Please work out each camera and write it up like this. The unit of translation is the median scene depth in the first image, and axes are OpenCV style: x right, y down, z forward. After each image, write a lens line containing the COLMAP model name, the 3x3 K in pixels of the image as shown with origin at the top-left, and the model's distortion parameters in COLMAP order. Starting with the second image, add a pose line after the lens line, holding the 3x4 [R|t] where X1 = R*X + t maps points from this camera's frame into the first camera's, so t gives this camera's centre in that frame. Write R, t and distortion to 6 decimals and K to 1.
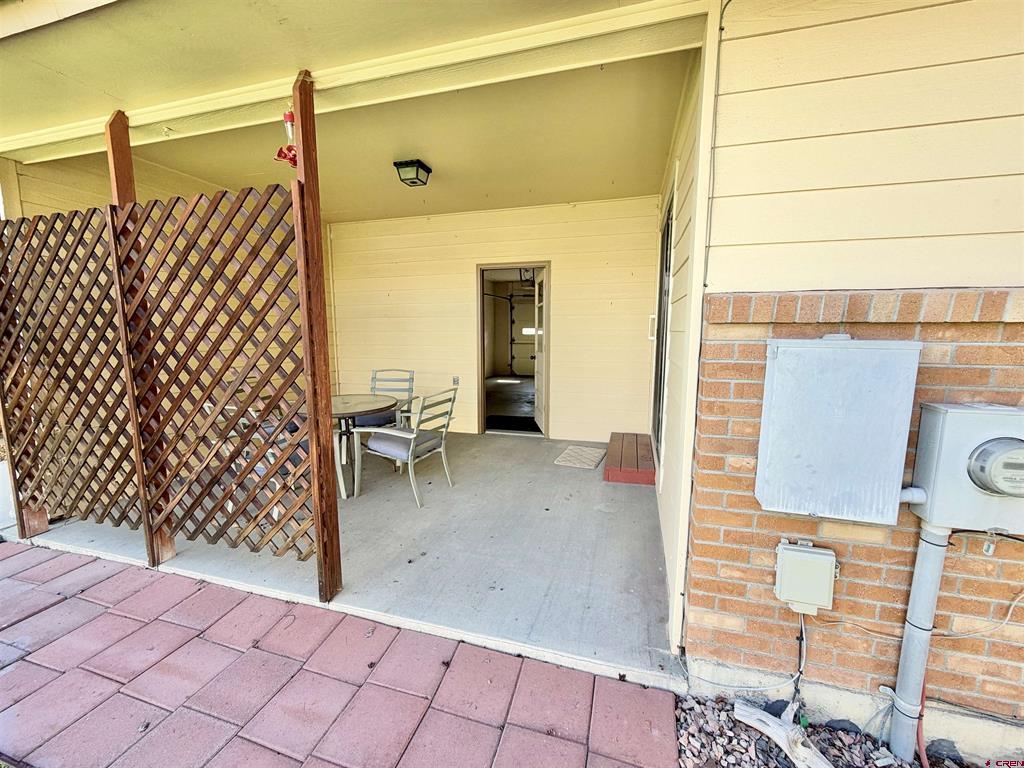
lens RADIAL K [[407.6, 0, 513.1], [0, 407.6, 382.4], [0, 0, 1]] dist [0.000160, 0.000317]
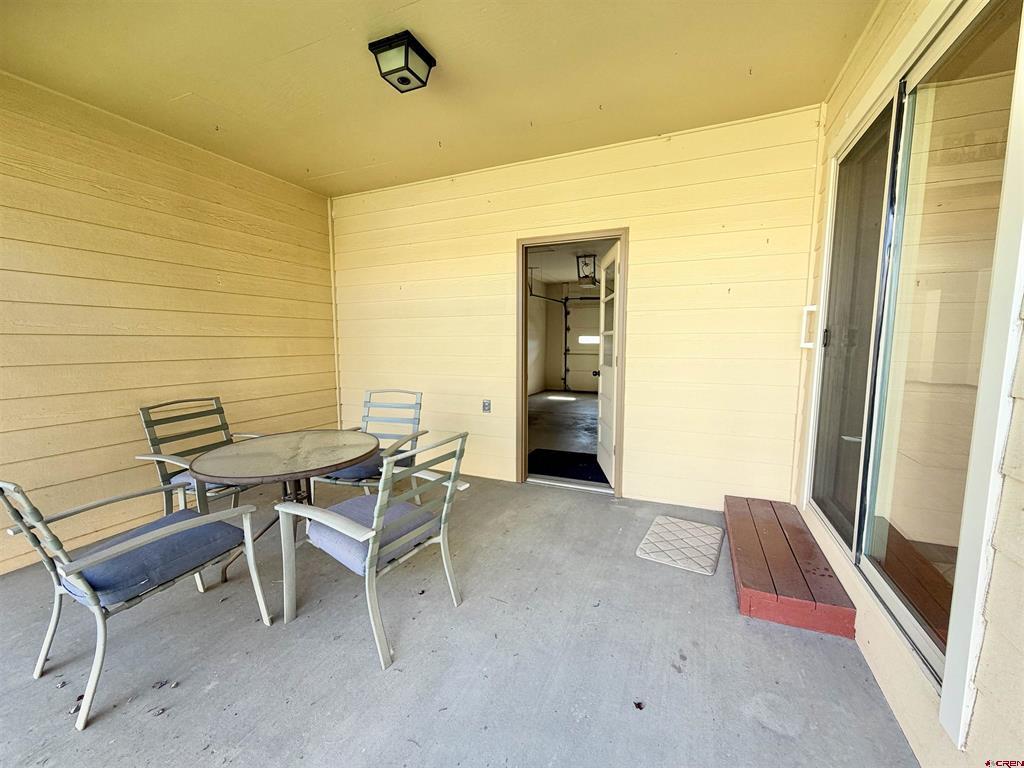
lens RADIAL K [[407.6, 0, 513.1], [0, 407.6, 382.4], [0, 0, 1]] dist [0.000160, 0.000317]
pose [[0.991385, 0.013701, -0.130260, -0.003164], [-0.017079, 0.999545, -0.024848, -0.030786], [0.129861, 0.026859, 0.991168, 0.334349]]
